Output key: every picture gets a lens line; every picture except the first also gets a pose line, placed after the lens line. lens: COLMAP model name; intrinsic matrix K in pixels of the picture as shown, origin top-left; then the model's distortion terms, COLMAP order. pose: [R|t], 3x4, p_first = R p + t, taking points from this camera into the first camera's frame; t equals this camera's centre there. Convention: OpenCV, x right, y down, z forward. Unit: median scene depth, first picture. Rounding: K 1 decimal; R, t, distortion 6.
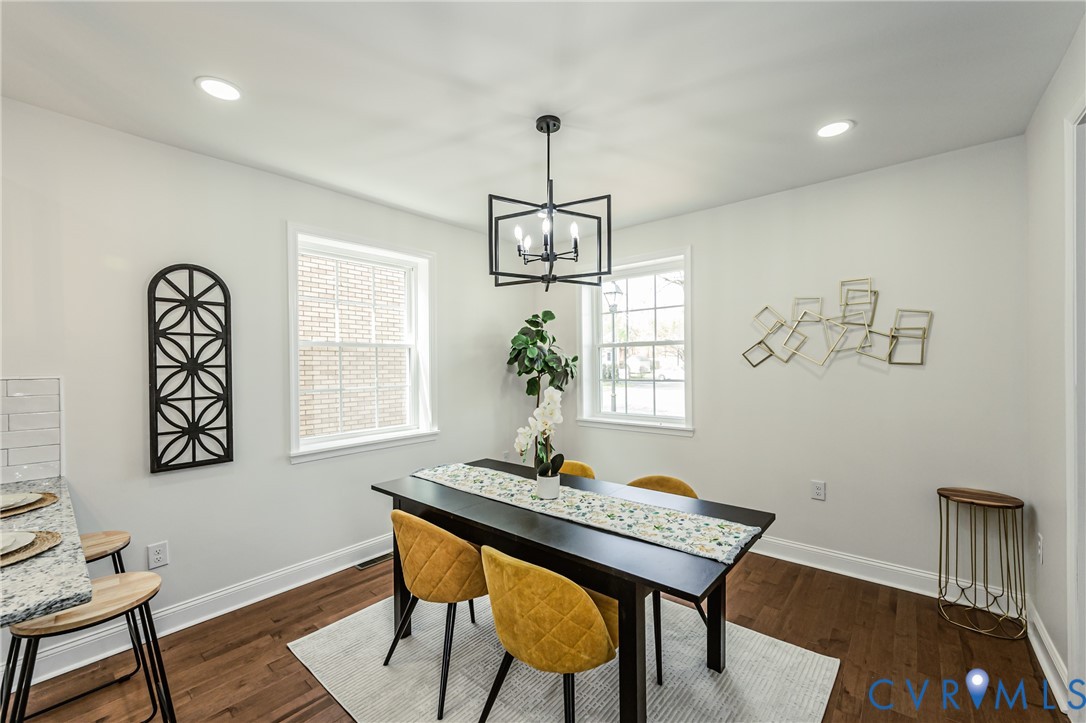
lens RADIAL K [[439.0, 0, 541.3], [0, 439.0, 363.7], [0, 0, 1]] dist [0.007811, 0.000382]
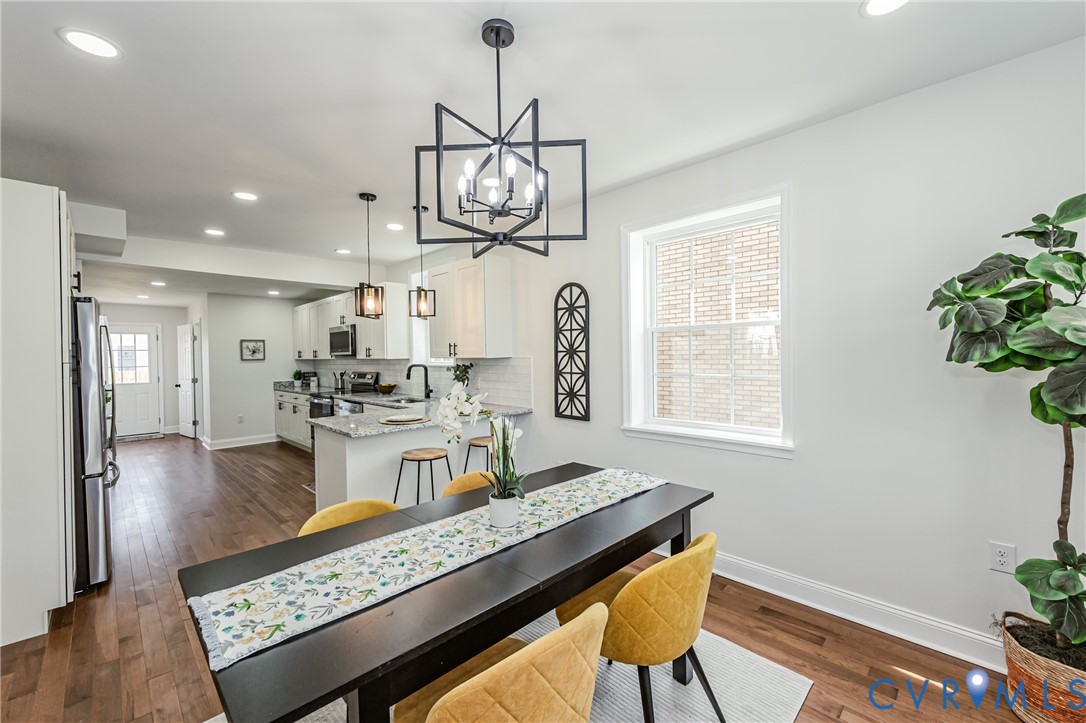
lens RADIAL K [[439.0, 0, 539.3], [0, 439.0, 359.3], [0, 0, 1]] dist [0.007811, 0.000382]
pose [[-0.078024, 0.023582, -0.996673, 0.673319], [0.011679, 0.999673, 0.022739, -0.001963], [0.996883, -0.009865, -0.078274, 0.979281]]
